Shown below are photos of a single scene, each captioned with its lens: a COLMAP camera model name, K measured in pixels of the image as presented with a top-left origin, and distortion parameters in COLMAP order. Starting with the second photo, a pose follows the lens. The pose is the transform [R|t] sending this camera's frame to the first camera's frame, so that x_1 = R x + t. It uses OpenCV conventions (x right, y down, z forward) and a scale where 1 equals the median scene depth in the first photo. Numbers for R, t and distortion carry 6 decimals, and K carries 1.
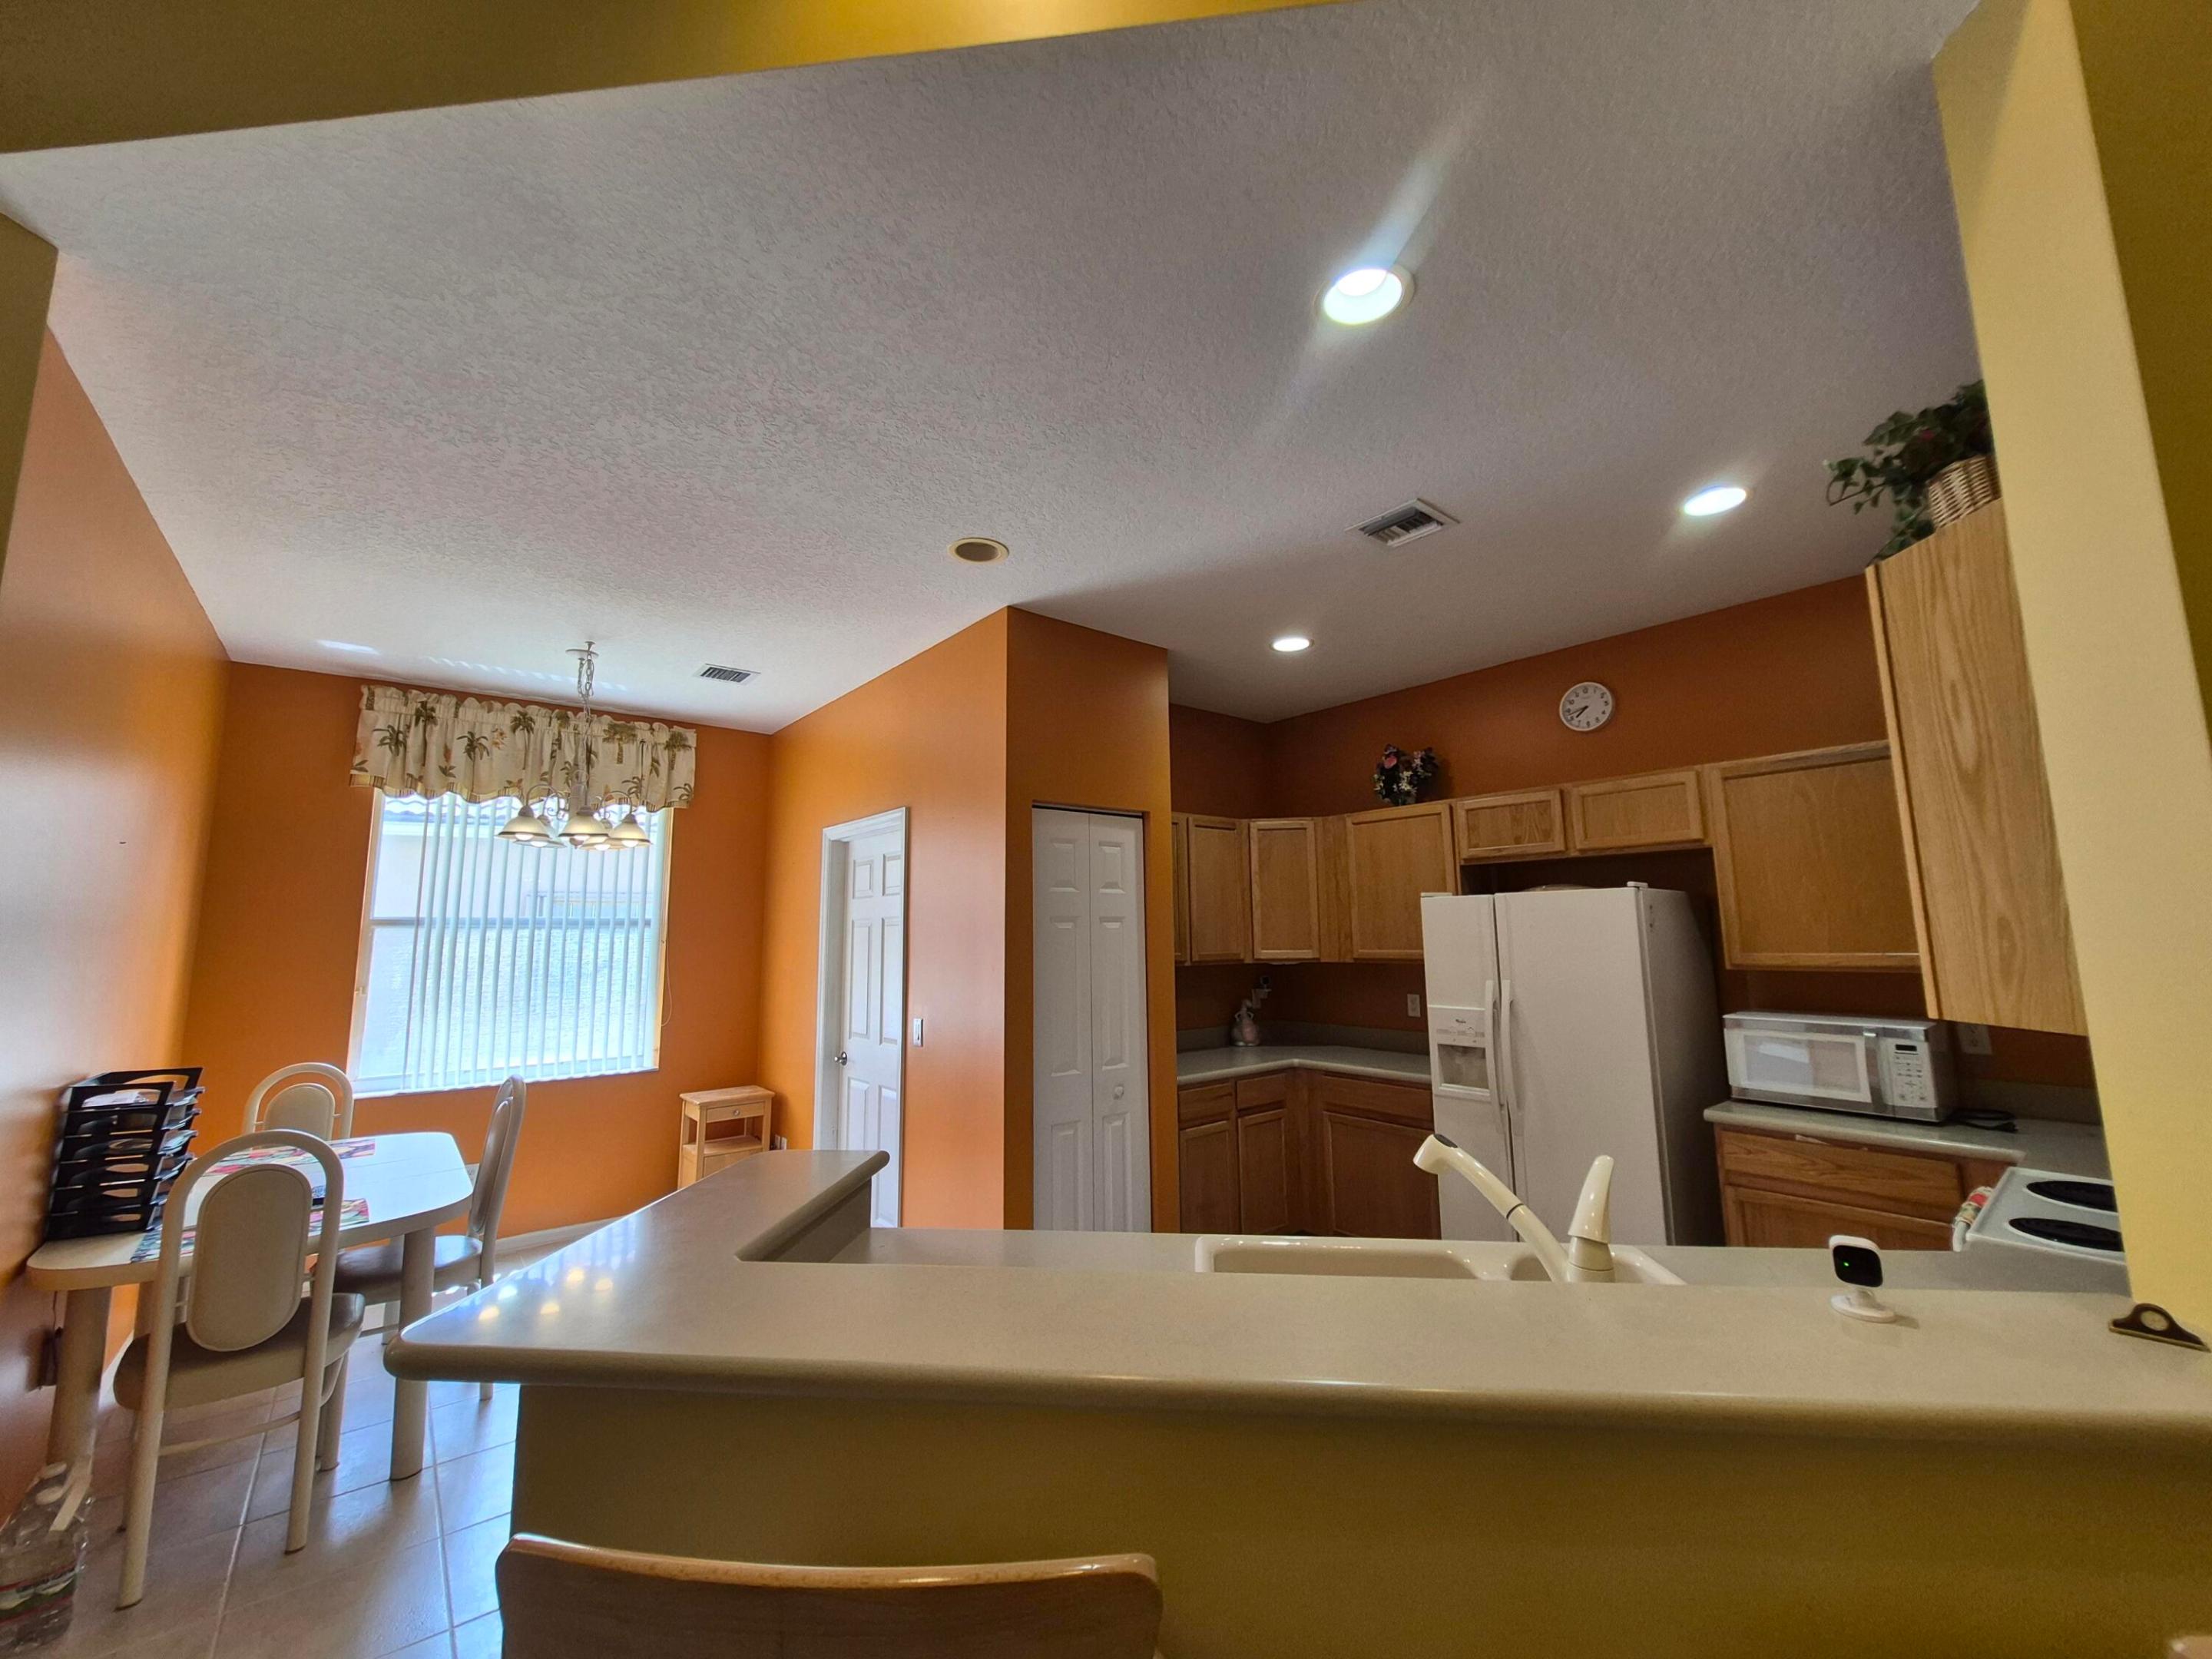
lens RADIAL K [[865.0, 0, 1107.0], [0, 865.0, 818.0], [0, 0, 1]] dist [0.000486, -0.000513]
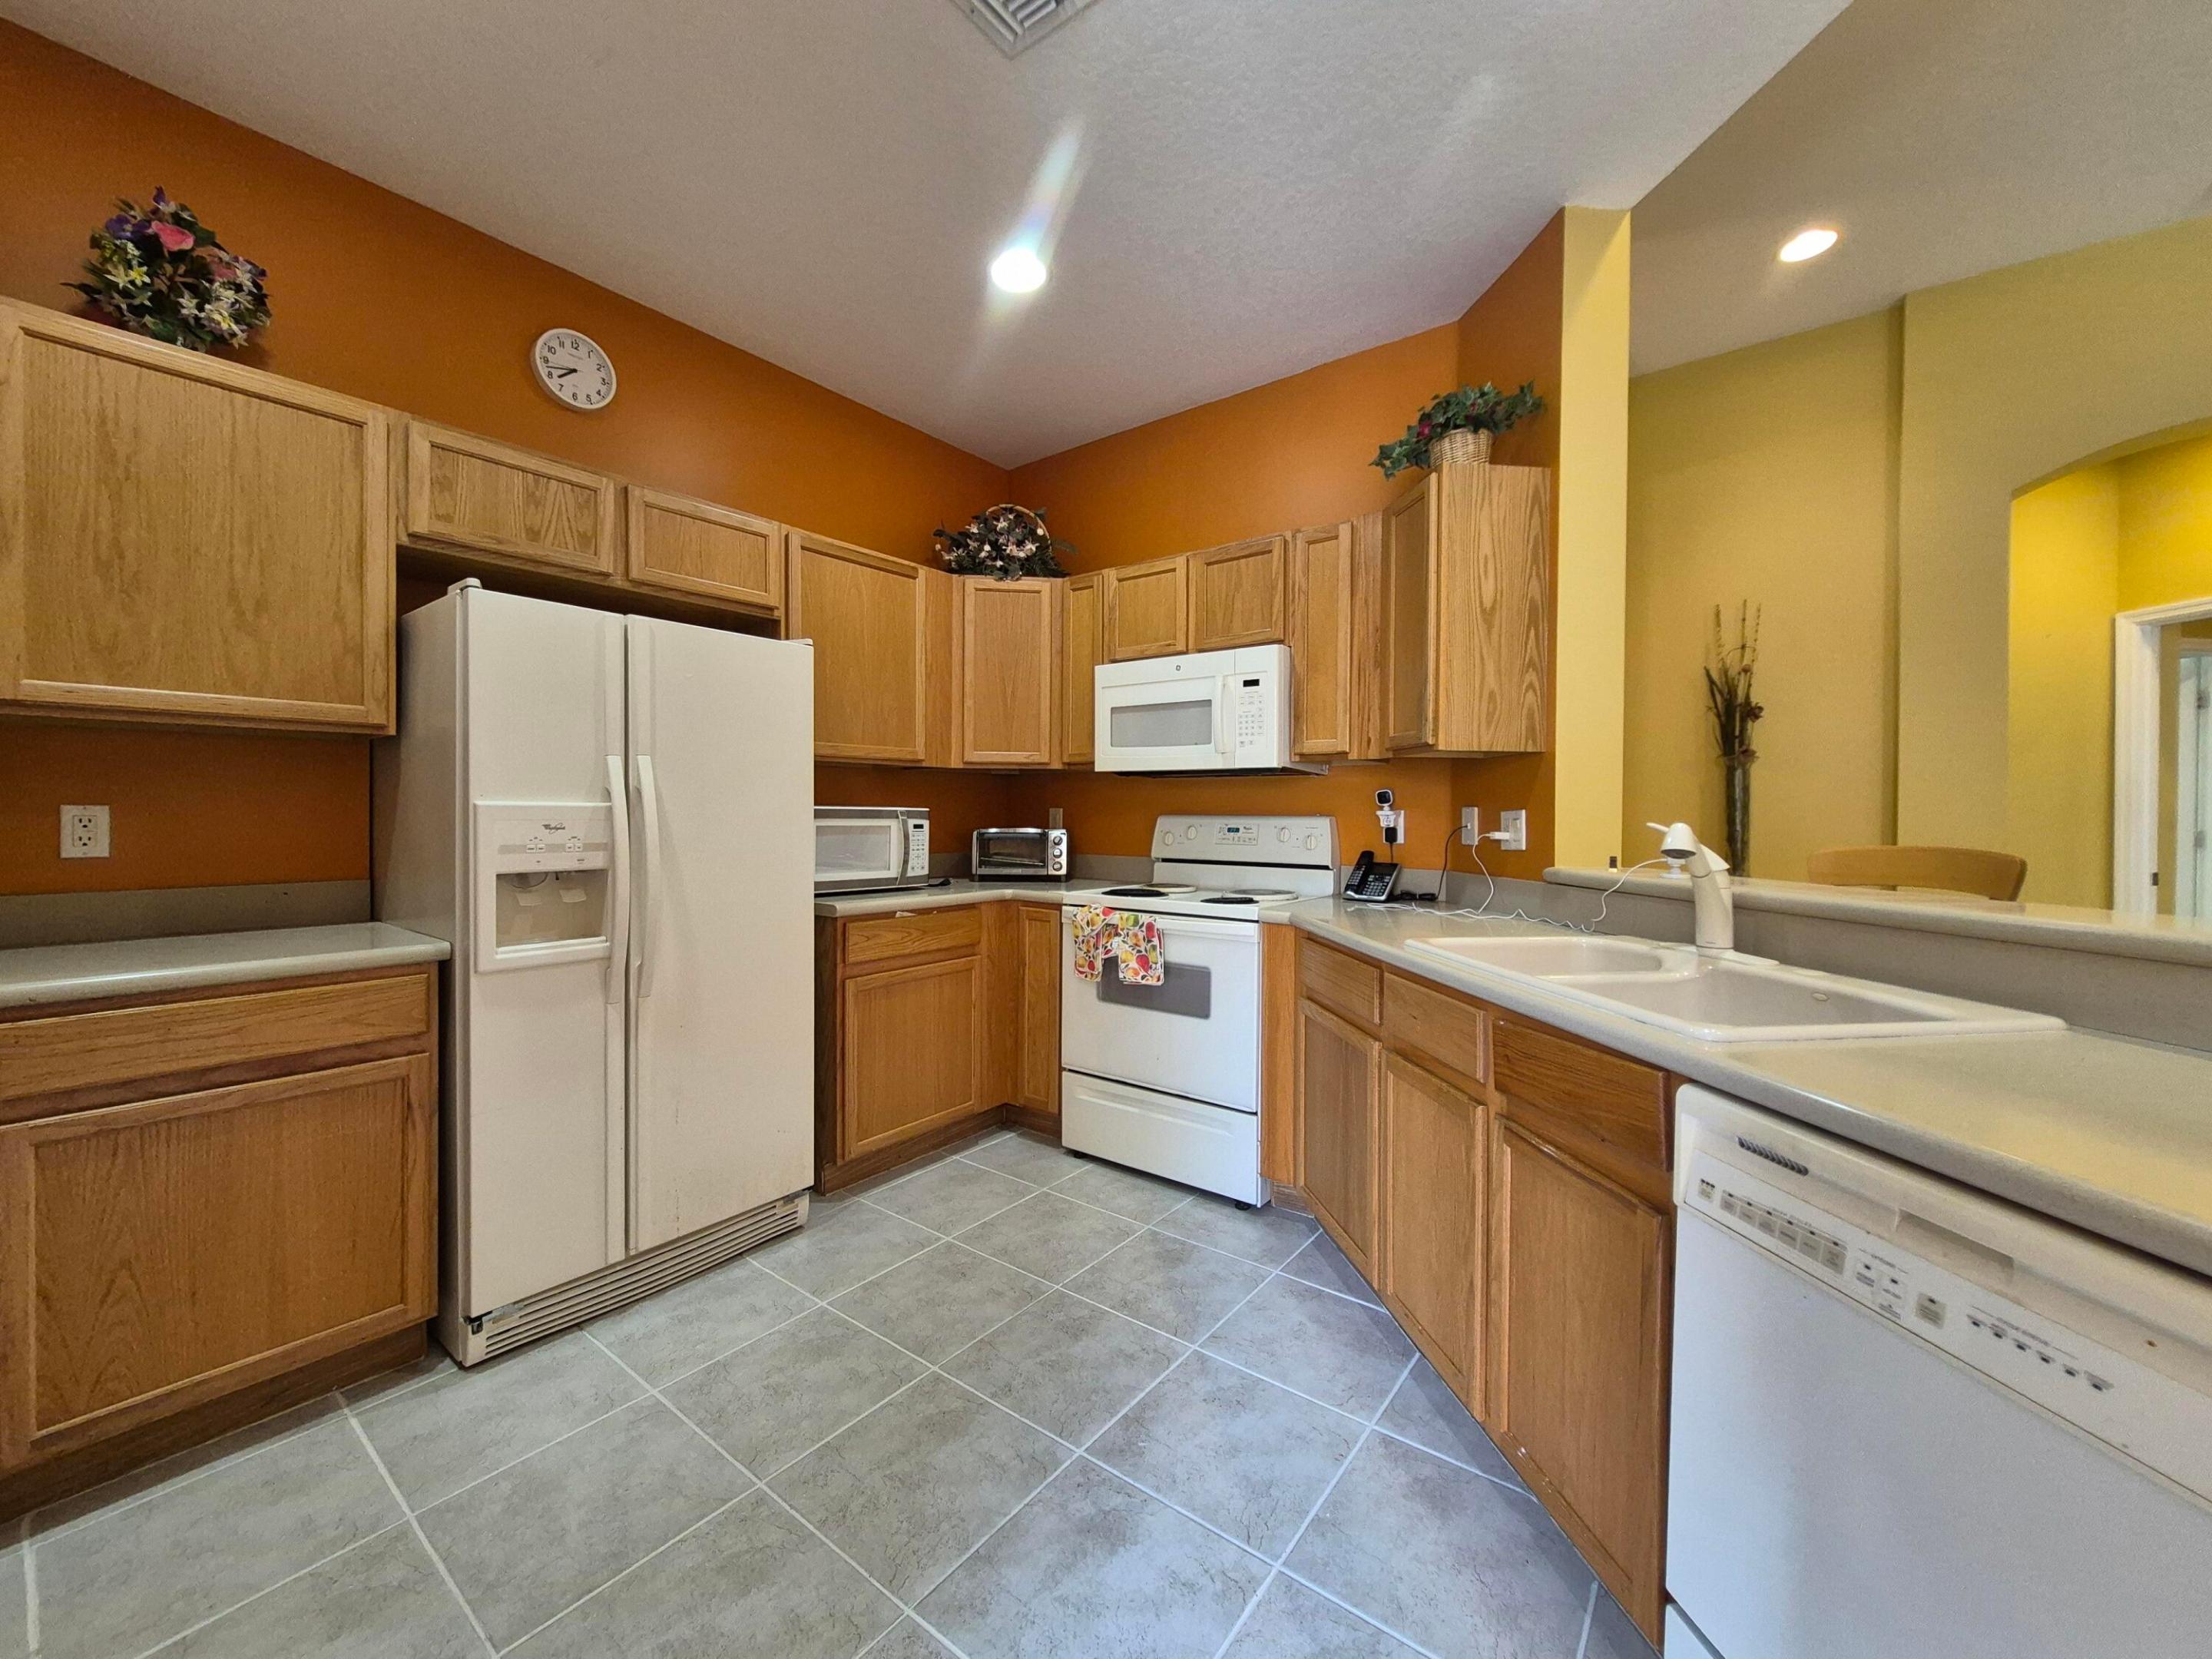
lens RADIAL K [[868.8, 0, 1114.0], [0, 868.8, 817.9], [0, 0, 1]] dist [-0.002229, -0.000470]
pose [[-0.227442, 0.003520, 0.973785, -0.184890], [-0.134082, 0.990356, -0.034897, 0.176674], [-0.964517, -0.138504, -0.224776, 0.686493]]
